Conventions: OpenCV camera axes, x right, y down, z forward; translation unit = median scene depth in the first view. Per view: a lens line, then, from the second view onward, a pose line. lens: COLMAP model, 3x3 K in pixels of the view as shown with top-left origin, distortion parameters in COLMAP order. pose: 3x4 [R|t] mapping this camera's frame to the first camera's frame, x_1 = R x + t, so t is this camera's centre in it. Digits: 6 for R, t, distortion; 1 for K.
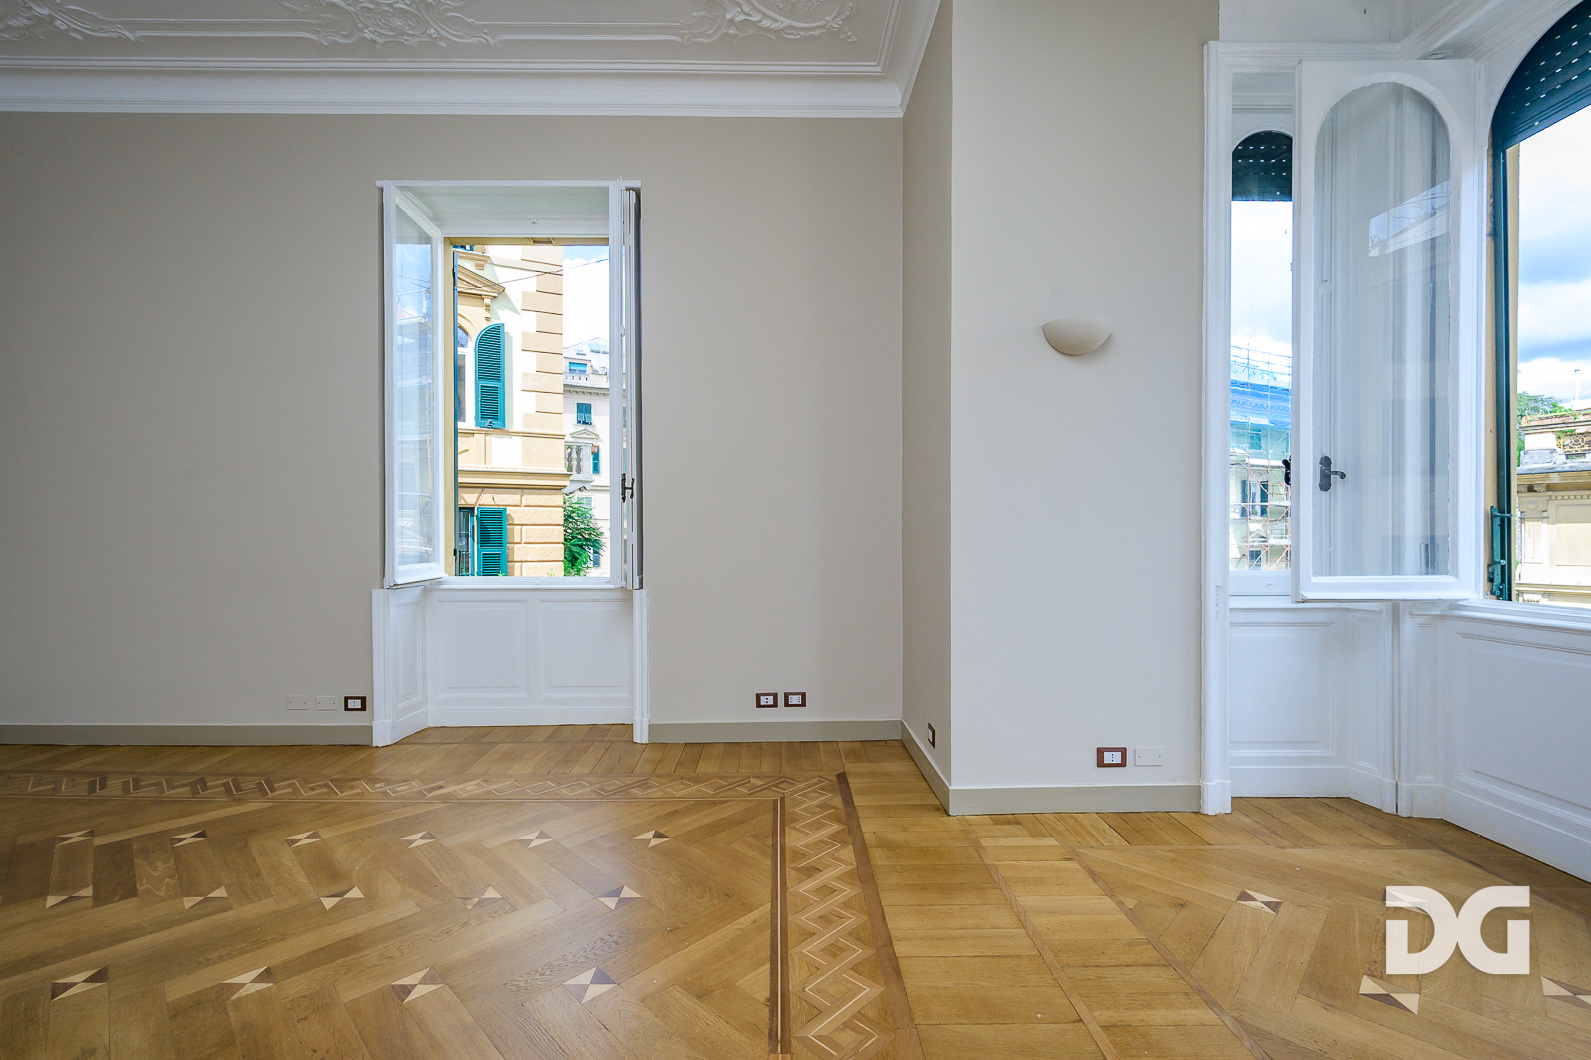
lens RADIAL K [[686.7, 0, 785.2], [0, 686.7, 534.2], [0, 0, 1]] dist [-0.009092, 0.000545]
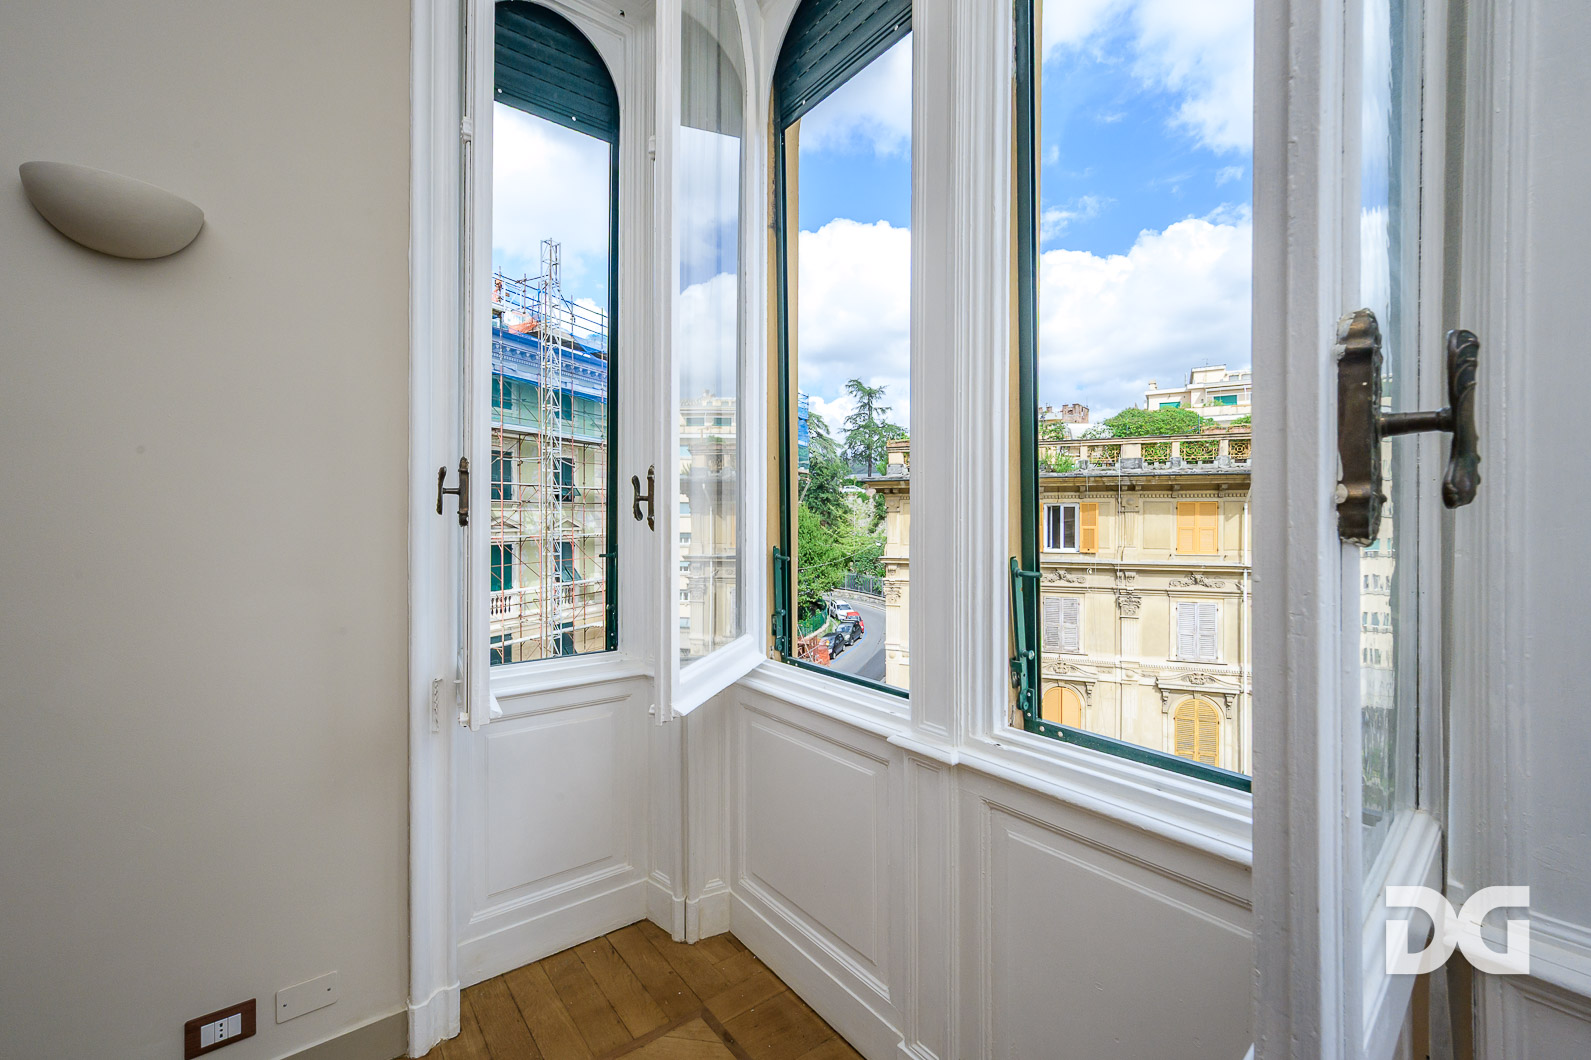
lens RADIAL K [[634.8, 0, 794.6], [0, 634.8, 520.0], [0, 0, 1]] dist [-0.000632, 0.000304]
pose [[0.789310, -0.009119, 0.613927, 0.567647], [0.006534, 0.999958, 0.006453, -0.079835], [-0.613960, -0.001082, 0.789337, 0.353771]]
